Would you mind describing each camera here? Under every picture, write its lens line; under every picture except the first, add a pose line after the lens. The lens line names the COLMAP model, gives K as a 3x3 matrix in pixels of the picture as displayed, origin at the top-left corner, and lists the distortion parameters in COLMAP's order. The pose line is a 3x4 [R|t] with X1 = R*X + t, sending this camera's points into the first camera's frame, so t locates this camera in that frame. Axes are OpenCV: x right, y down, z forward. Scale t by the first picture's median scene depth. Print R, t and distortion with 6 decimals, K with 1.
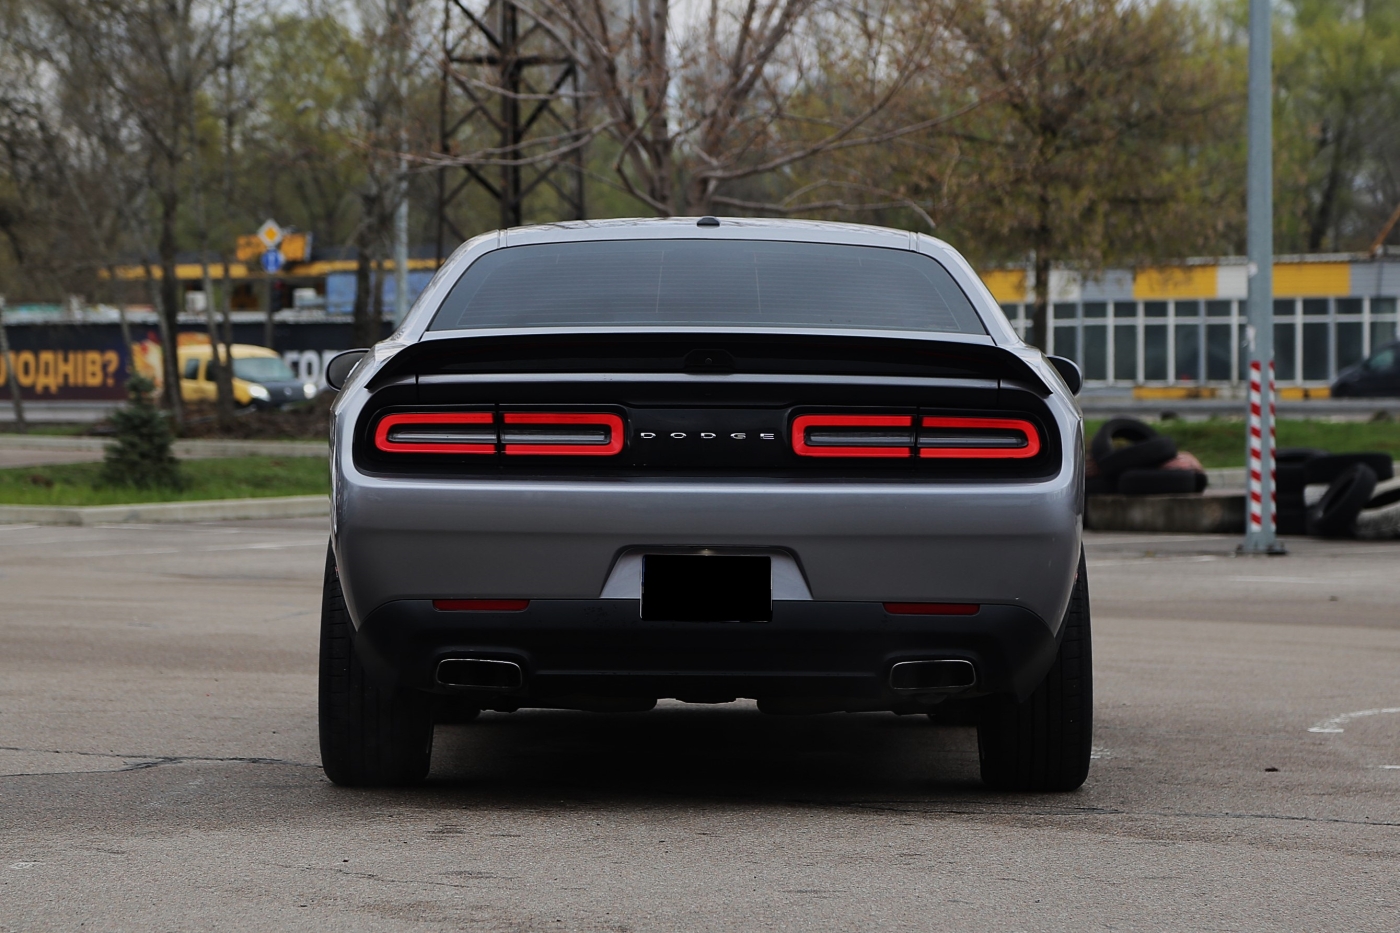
lens RADIAL K [[5175.8, 0, 700.0], [0, 5175.8, 466.5], [0, 0, 1]] dist [0.542847, -0.170373]
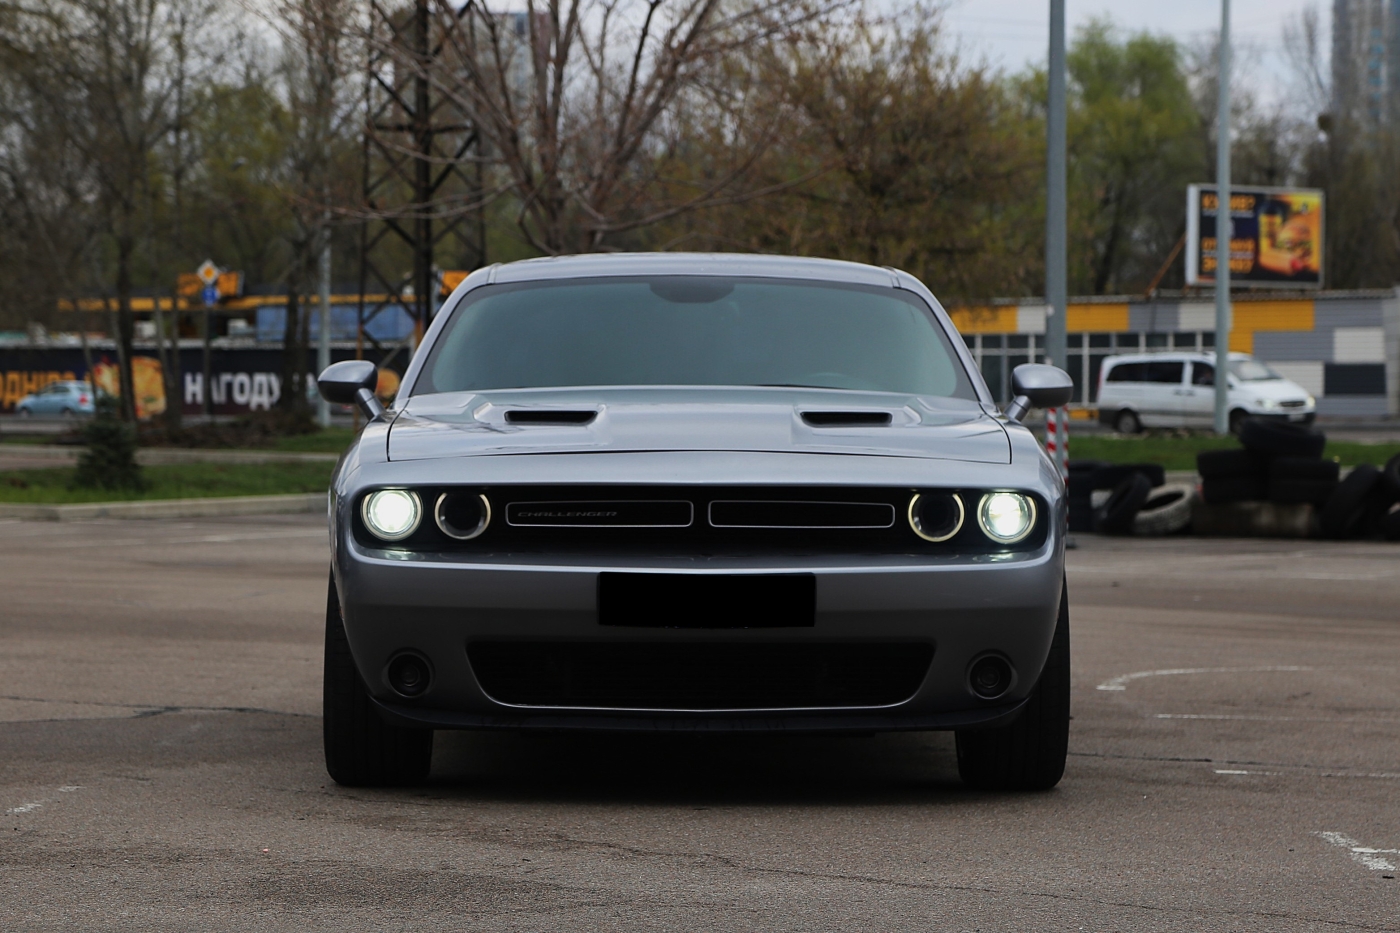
lens RADIAL K [[5175.8, 0, 700.0], [0, 5175.8, 466.5], [0, 0, 1]] dist [0.542847, -0.170373]
pose [[0.999032, 0.004916, 0.043715, -0.024686], [-0.004763, 0.999982, -0.003601, 0.002513], [-0.043732, 0.003389, 0.999038, -0.177083]]
